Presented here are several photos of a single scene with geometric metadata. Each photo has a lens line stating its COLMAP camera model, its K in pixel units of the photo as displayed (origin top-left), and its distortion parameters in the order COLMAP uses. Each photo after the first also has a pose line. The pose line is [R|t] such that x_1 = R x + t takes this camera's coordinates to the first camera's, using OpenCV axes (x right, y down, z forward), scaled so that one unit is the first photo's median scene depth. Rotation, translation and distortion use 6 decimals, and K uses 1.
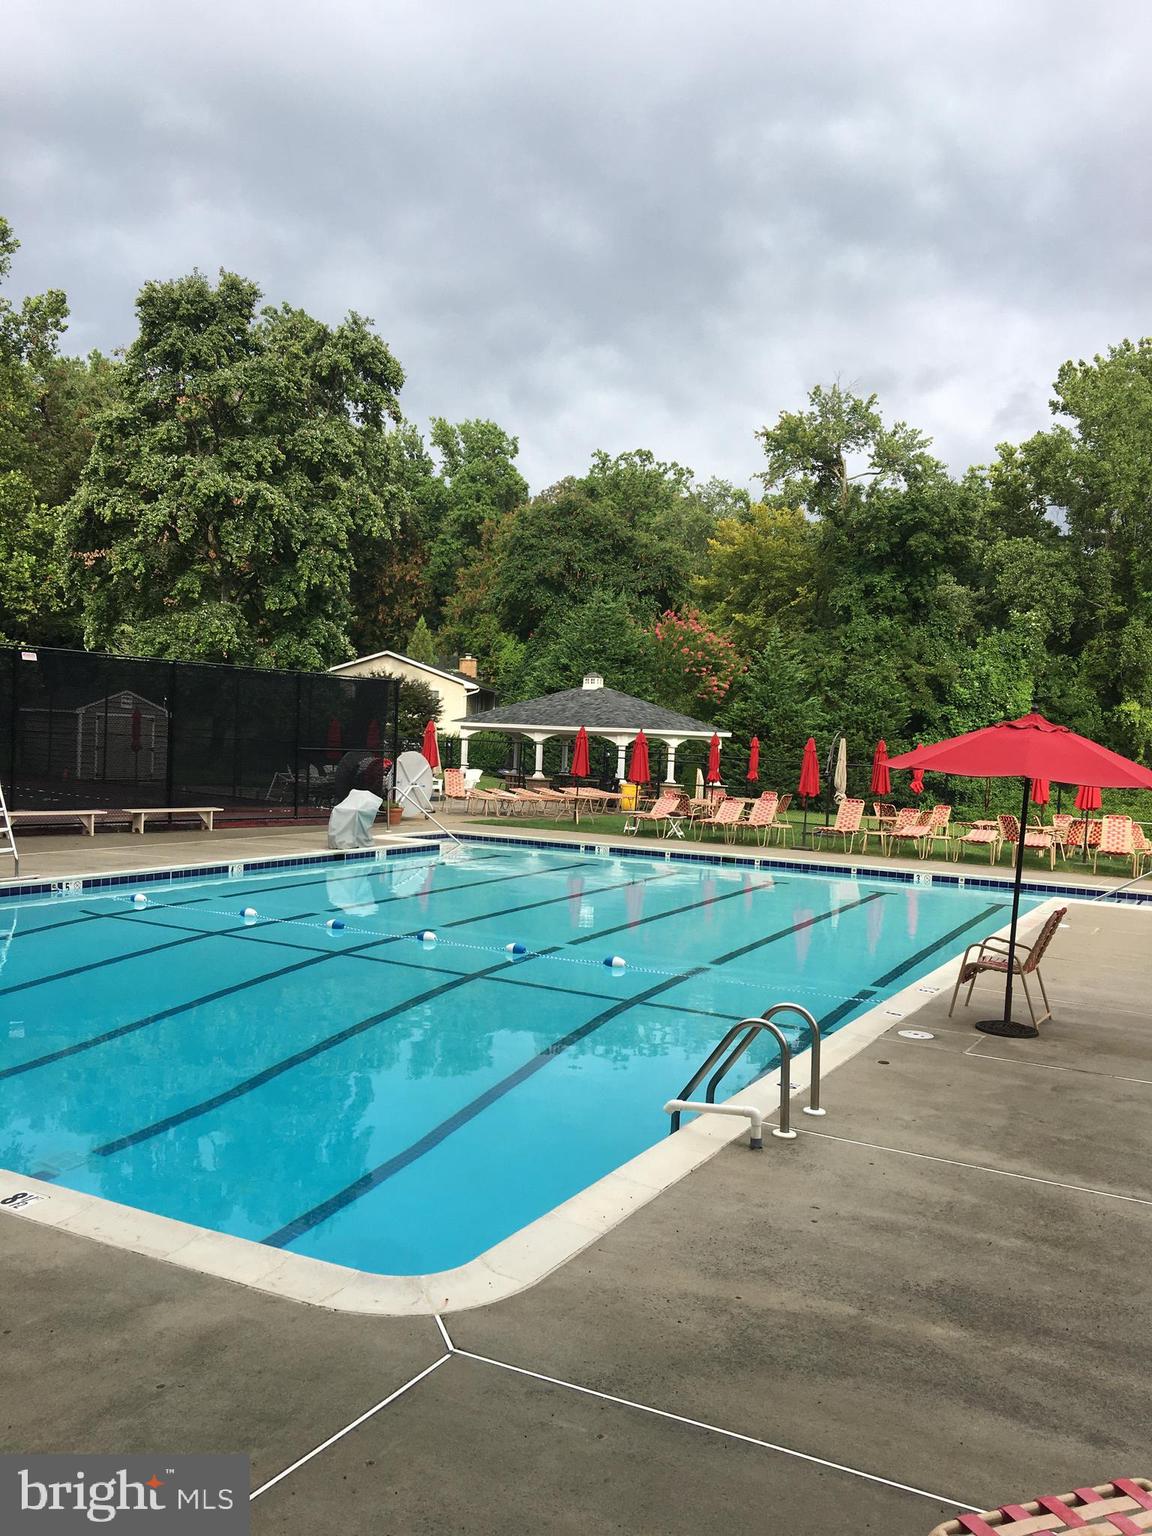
lens RADIAL K [[1283.2, 0, 605.4], [0, 1283.2, 769.4], [0, 0, 1]] dist [0.073239, -0.135044]
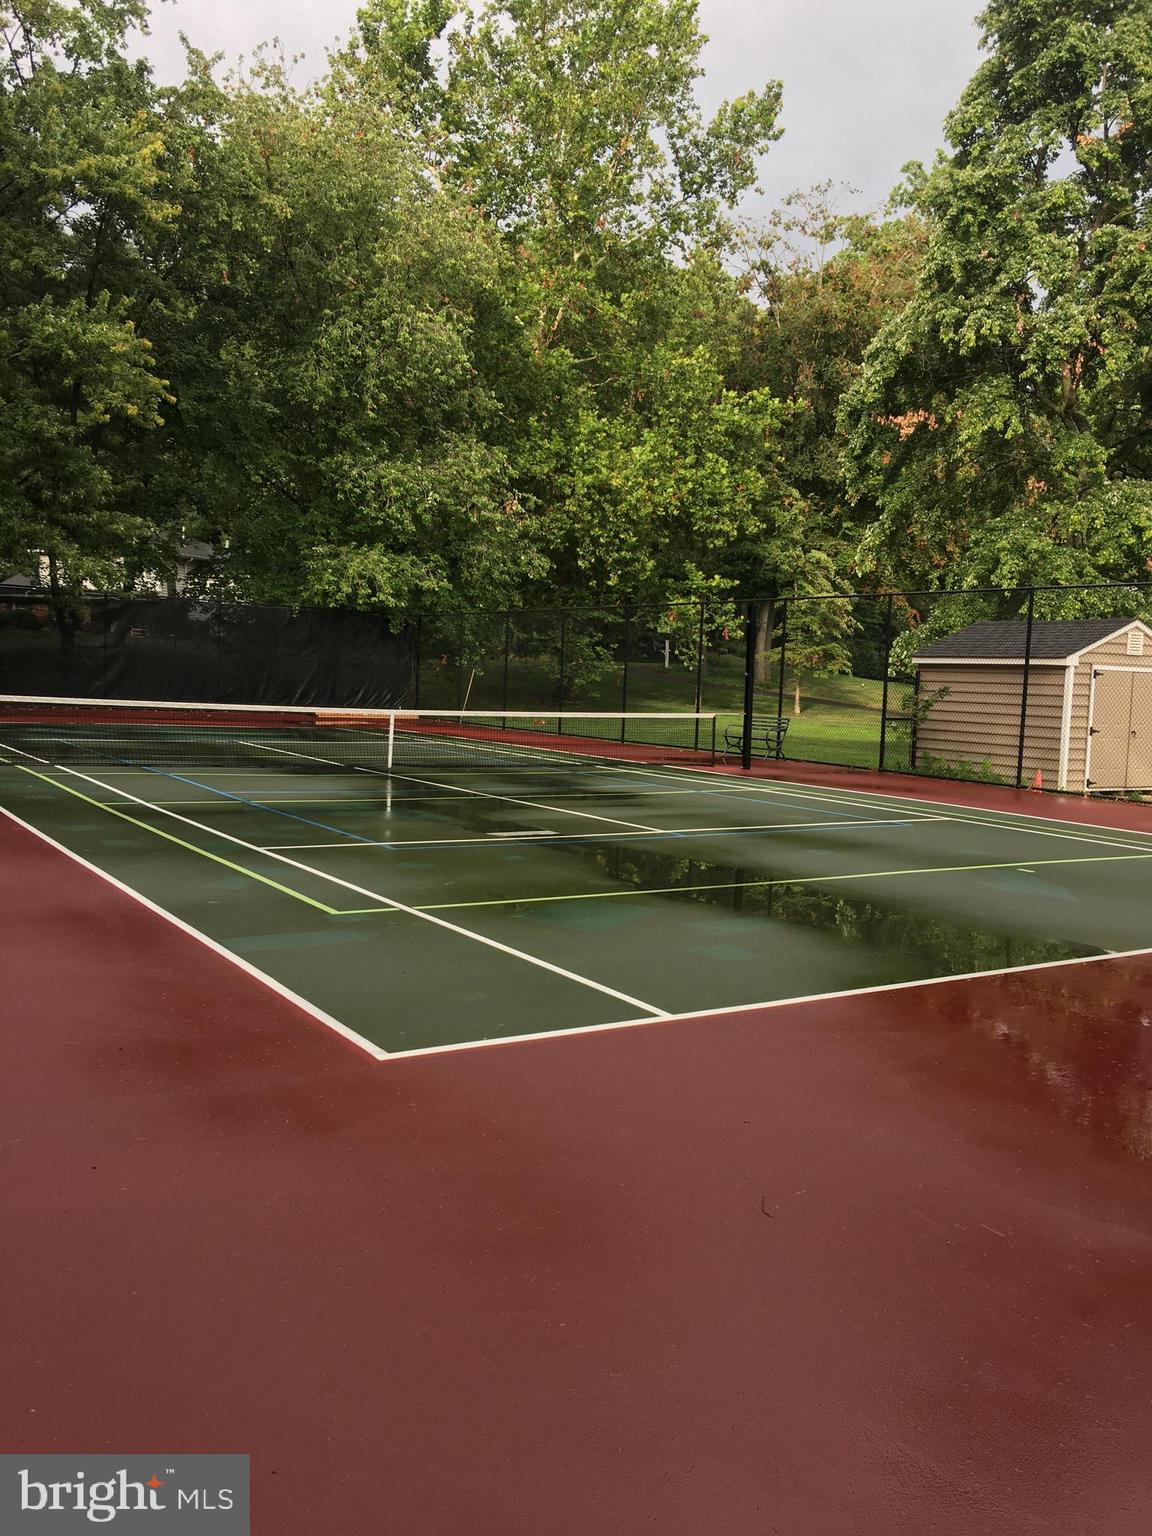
lens RADIAL K [[1283.2, 0, 605.4], [0, 1283.2, 769.4], [0, 0, 1]] dist [0.073239, -0.135044]
pose [[0.940302, 0.020030, -0.339750, -0.285372], [-0.009561, 0.999427, 0.032460, -0.011435], [0.340206, -0.027274, 0.939955, 0.312582]]
